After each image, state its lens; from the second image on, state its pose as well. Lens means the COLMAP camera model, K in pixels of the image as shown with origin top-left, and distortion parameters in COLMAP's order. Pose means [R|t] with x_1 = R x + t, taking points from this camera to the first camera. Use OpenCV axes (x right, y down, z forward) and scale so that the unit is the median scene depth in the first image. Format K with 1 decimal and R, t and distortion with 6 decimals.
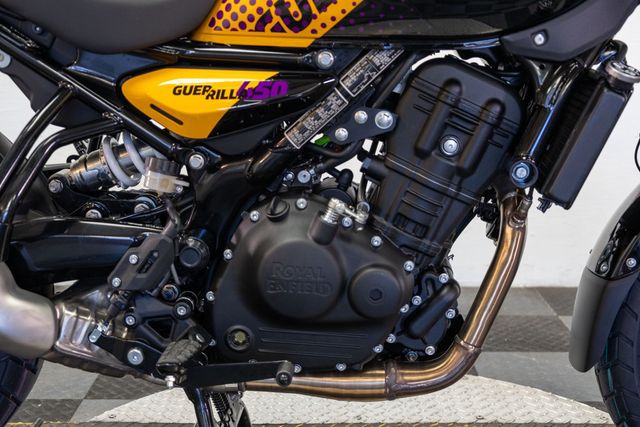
lens RADIAL K [[933.5, 0, 320.0], [0, 933.5, 213.5], [0, 0, 1]] dist [0.015341, 0.036316]
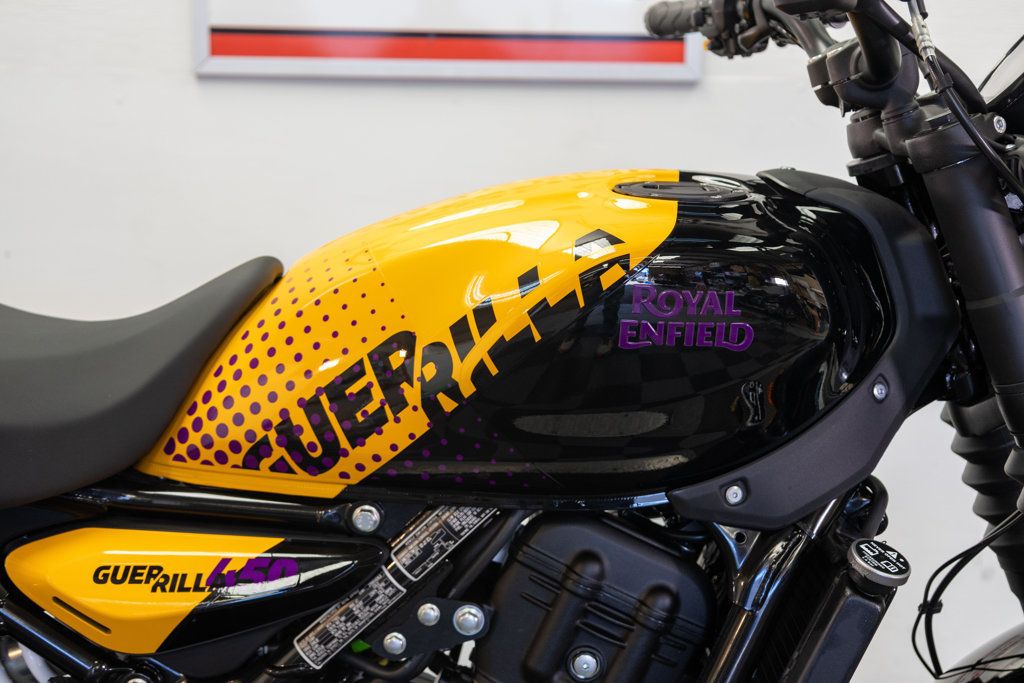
lens RADIAL K [[1493.6, 0, 512.0], [0, 1493.6, 341.5], [0, 0, 1]] dist [0.015341, 0.036316]
pose [[0.999297, 0.007479, 0.036729, 0.060725], [-0.004650, 0.997059, -0.076502, -0.202254], [-0.037193, 0.076277, 0.996393, 0.075948]]
